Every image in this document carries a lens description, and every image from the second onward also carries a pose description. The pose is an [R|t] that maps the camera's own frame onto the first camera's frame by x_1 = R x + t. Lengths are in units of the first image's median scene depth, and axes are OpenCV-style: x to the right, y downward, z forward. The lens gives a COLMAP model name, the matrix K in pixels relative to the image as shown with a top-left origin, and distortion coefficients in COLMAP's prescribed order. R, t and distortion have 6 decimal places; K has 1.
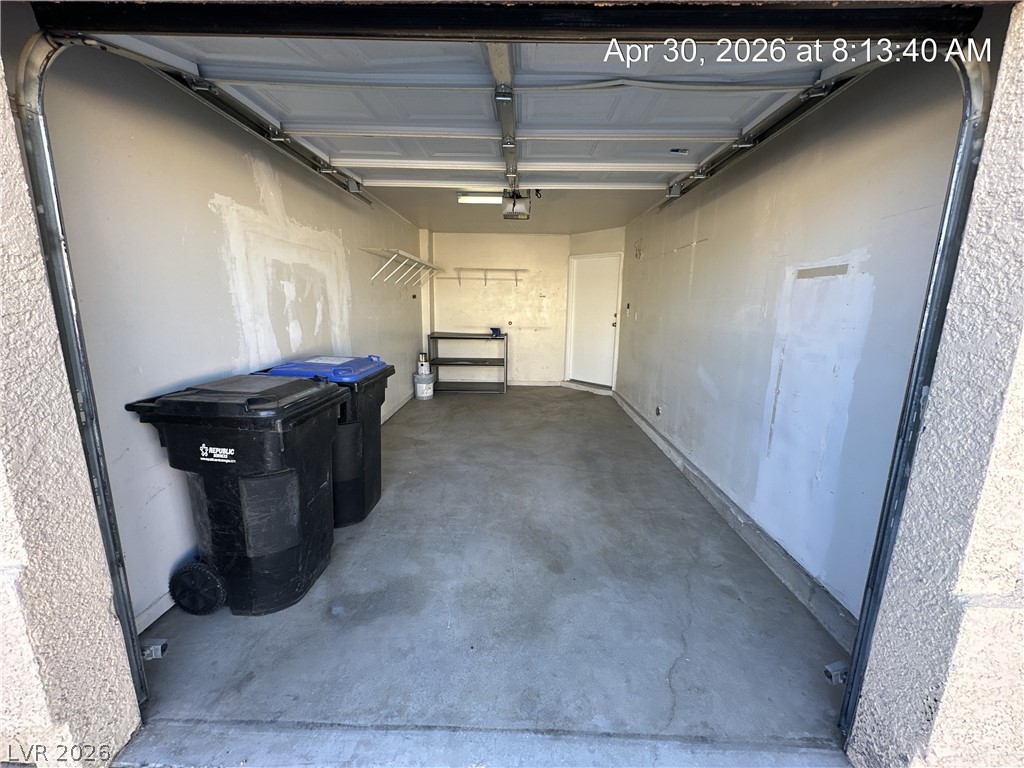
lens RADIAL K [[408.2, 0, 515.1], [0, 408.2, 383.4], [0, 0, 1]] dist [-0.003084, 0.001329]
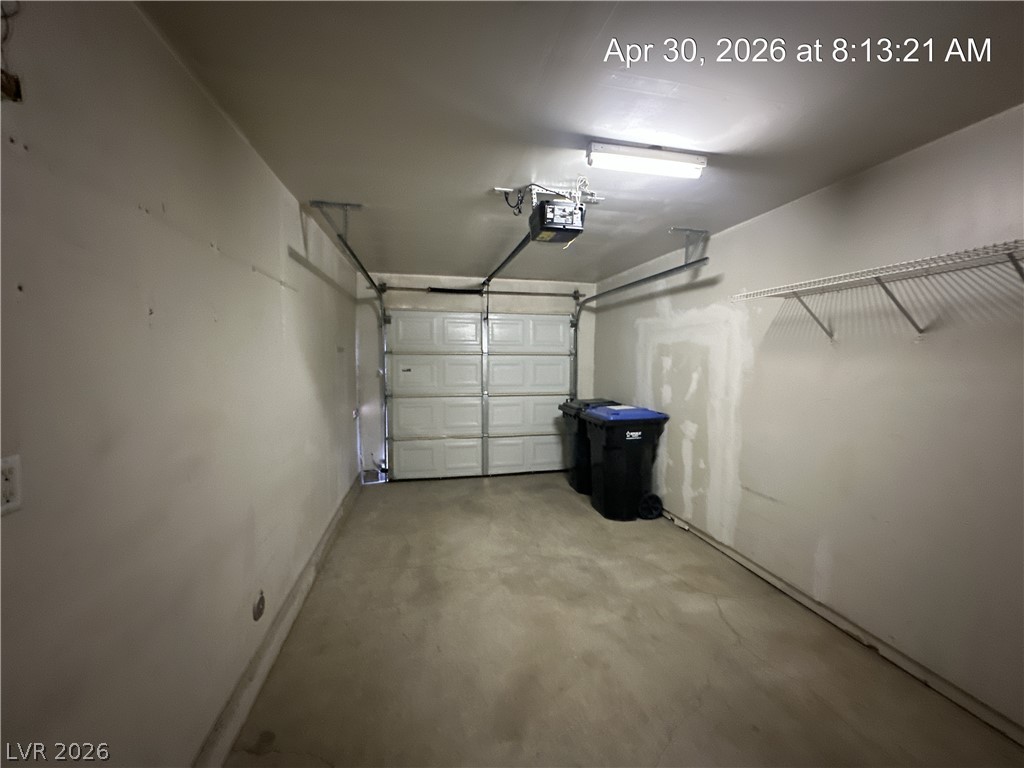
lens RADIAL K [[408.2, 0, 514.5], [0, 408.2, 383.3], [0, 0, 1]] dist [-0.003084, 0.001329]
pose [[-0.972385, -0.008143, -0.233241, 0.238832], [-0.067278, 0.966746, 0.246731, -0.401241], [0.223475, 0.255609, -0.940597, 1.890793]]
